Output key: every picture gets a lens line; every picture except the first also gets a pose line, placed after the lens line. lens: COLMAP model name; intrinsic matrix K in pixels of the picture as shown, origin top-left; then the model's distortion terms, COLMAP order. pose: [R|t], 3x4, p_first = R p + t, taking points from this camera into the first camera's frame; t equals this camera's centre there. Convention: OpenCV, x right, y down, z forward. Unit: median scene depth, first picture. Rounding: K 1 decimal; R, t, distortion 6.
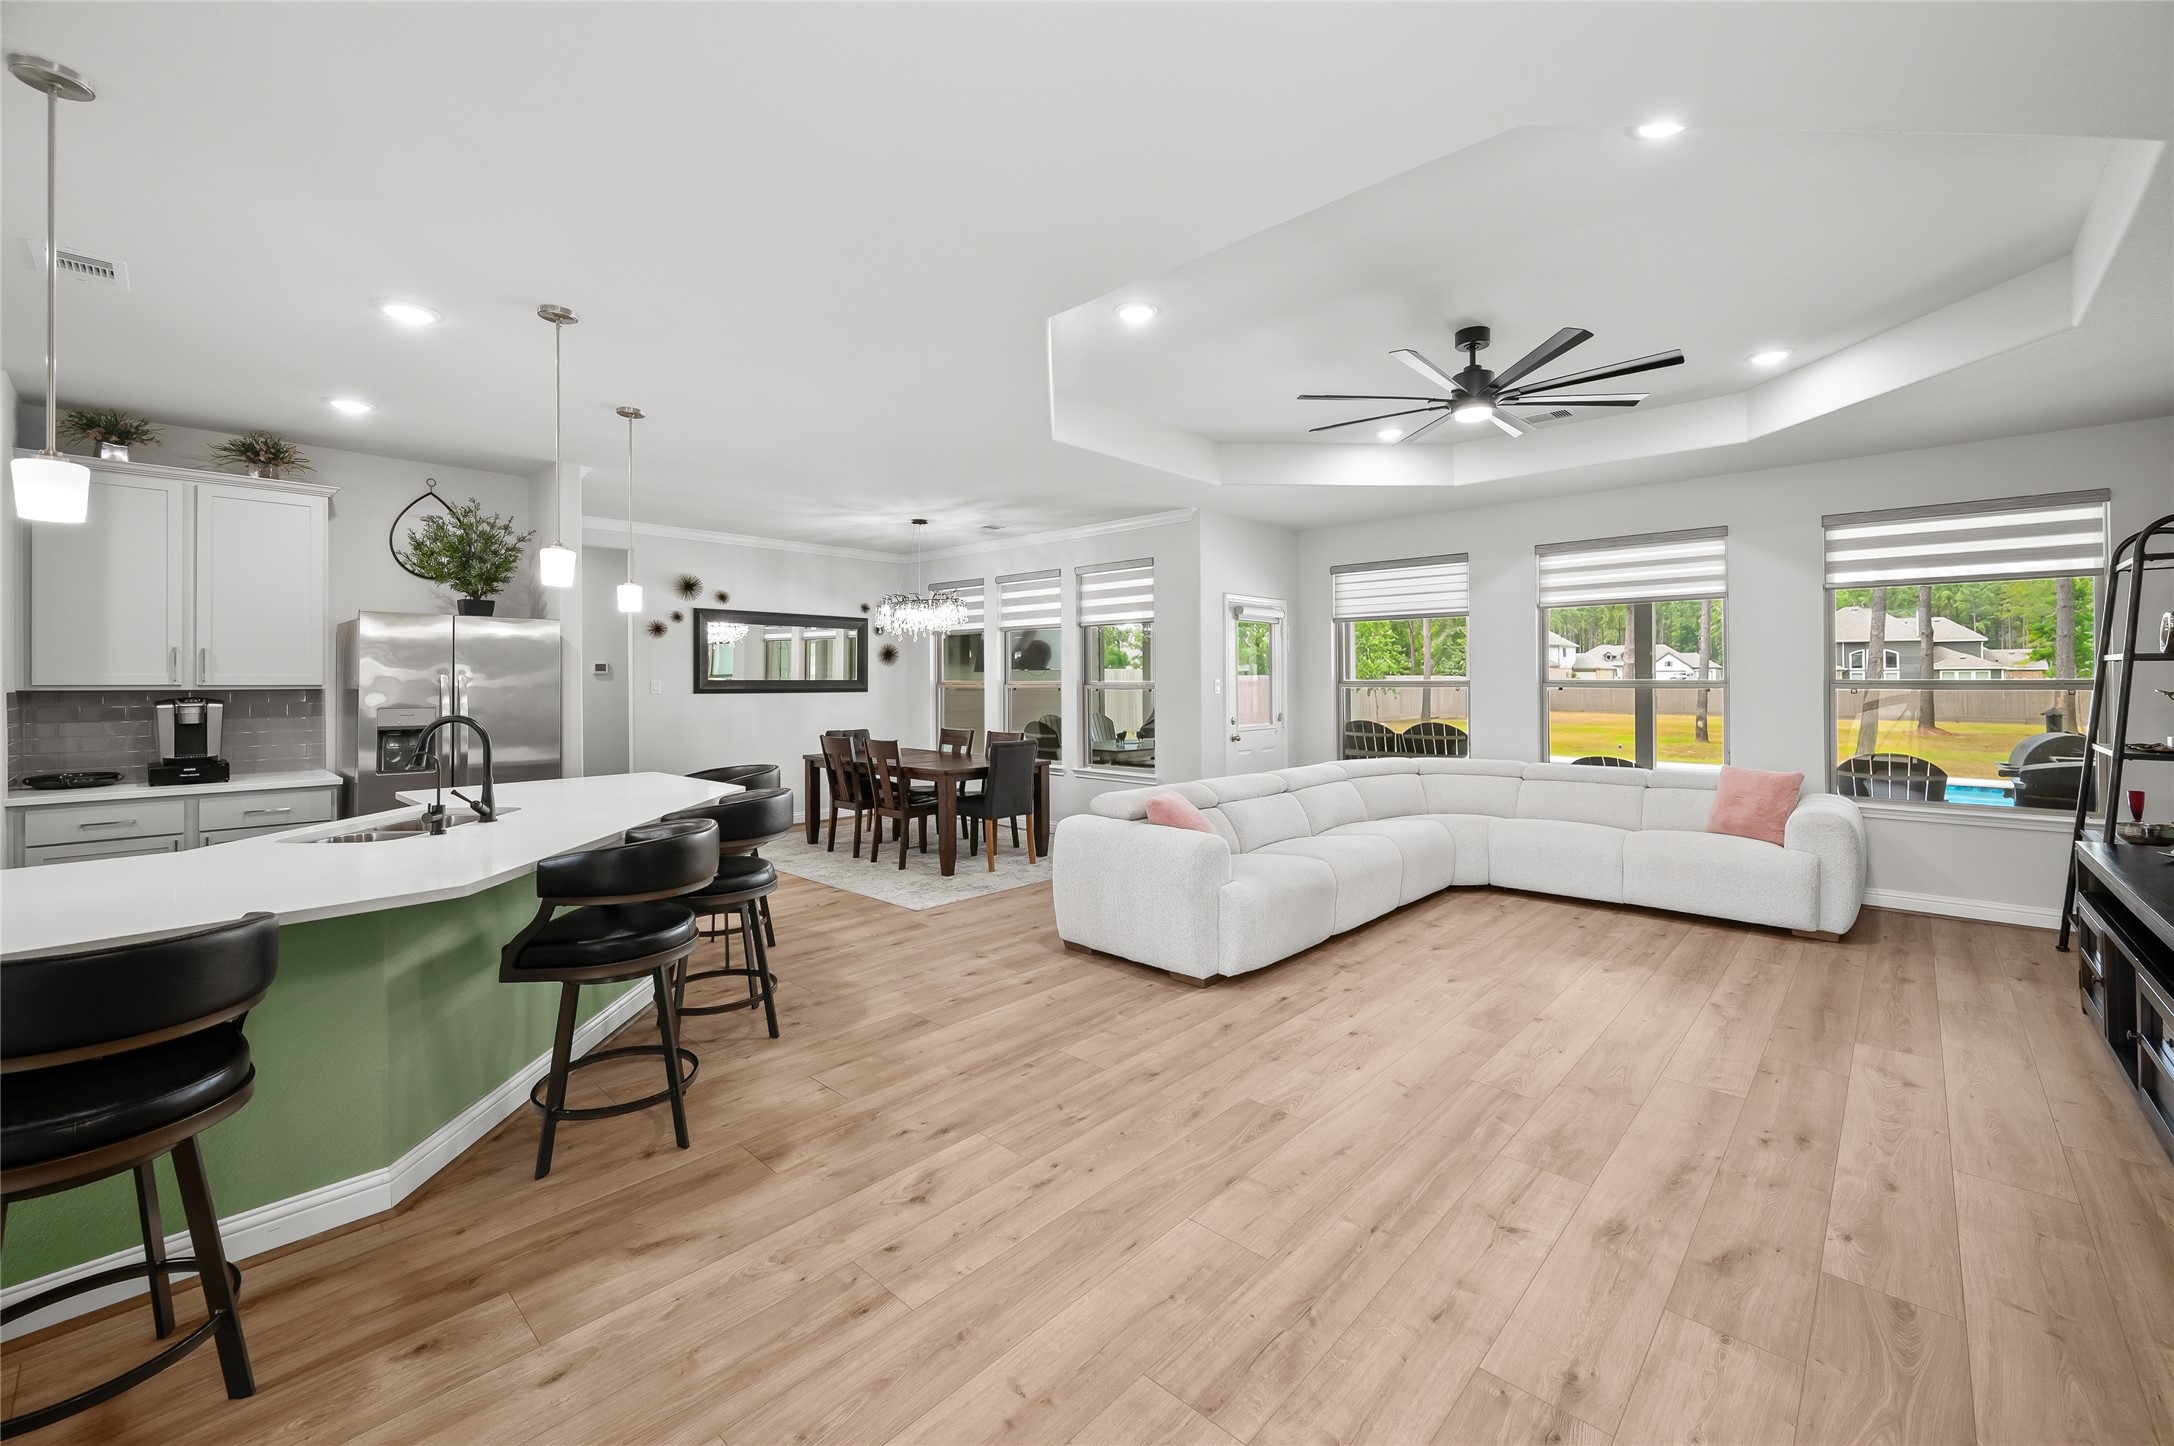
lens RADIAL K [[875.0, 0, 1099.9], [0, 875.0, 680.8], [0, 0, 1]] dist [-0.002456, -0.000061]
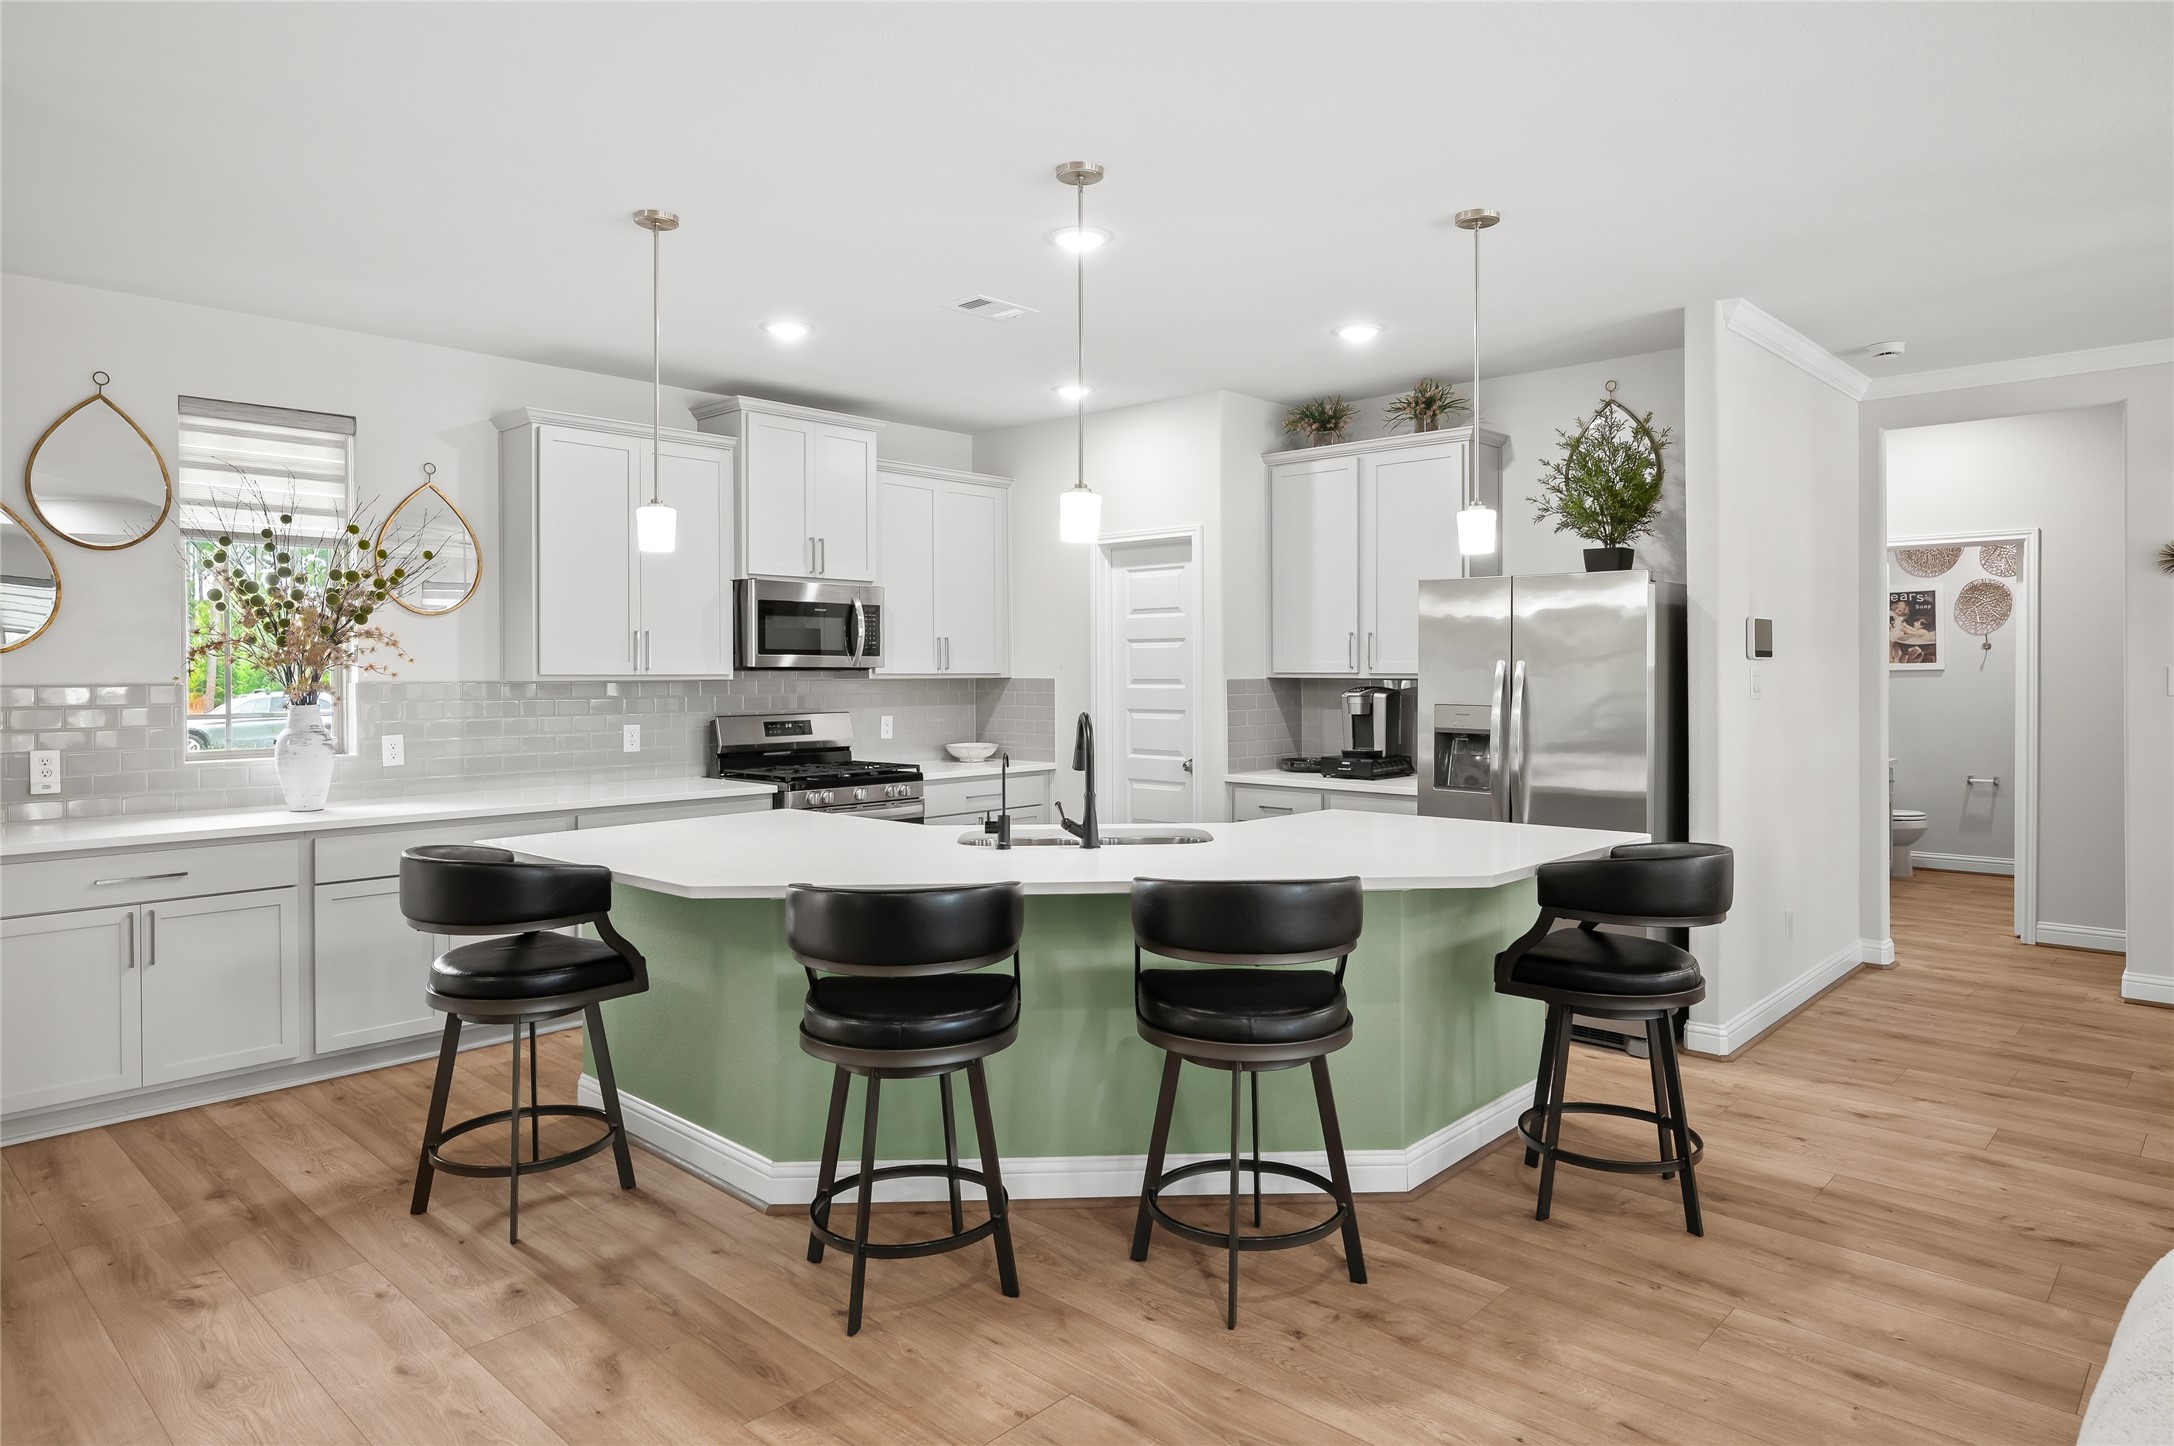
lens RADIAL K [[1300.0, 0, 1112.4], [0, 1300.0, 680.0], [0, 0, 1]] dist [0.001111, 0.001334]
pose [[-0.005275, 0.011028, -0.999925, 0.290503], [0.001276, 0.999938, 0.011021, -0.002755], [0.999985, -0.001218, -0.005288, 0.620944]]
